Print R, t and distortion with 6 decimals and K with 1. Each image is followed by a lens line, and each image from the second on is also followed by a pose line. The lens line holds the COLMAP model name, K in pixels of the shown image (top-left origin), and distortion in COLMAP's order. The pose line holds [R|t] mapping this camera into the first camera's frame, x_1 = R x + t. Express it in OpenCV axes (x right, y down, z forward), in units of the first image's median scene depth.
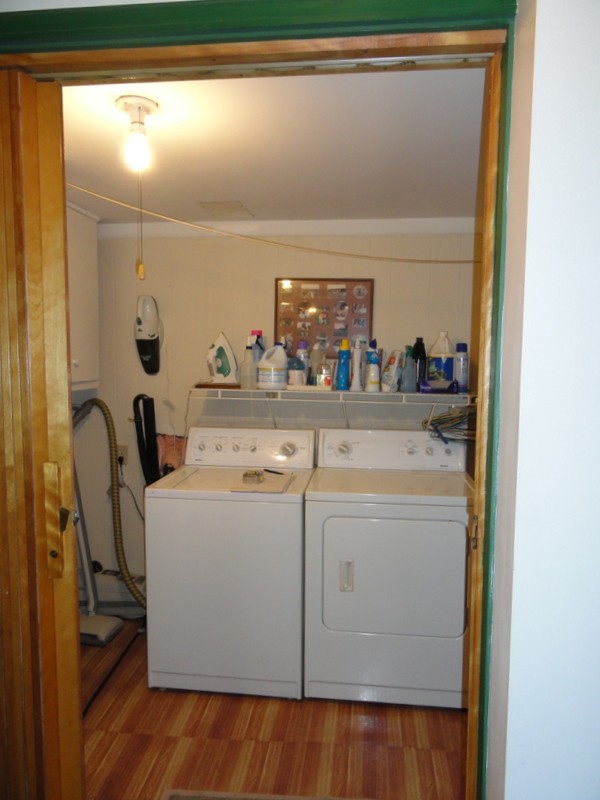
lens RADIAL K [[546.3, 0, 300.0], [0, 546.3, 400.0], [0, 0, 1]] dist [0.001011, 0.000080]
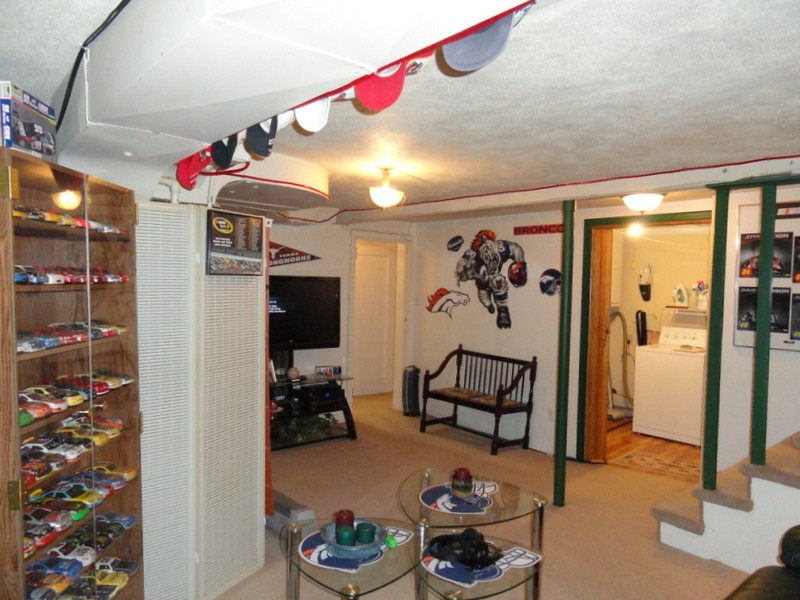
lens RADIAL K [[546.3, 0, 400.0], [0, 546.3, 300.0], [0, 0, 1]] dist [0.001011, 0.000080]
pose [[0.731415, 0.031175, -0.681220, 0.489018], [-0.076656, 0.996382, -0.036707, 0.102721], [0.677610, 0.079068, 0.731158, -1.228679]]
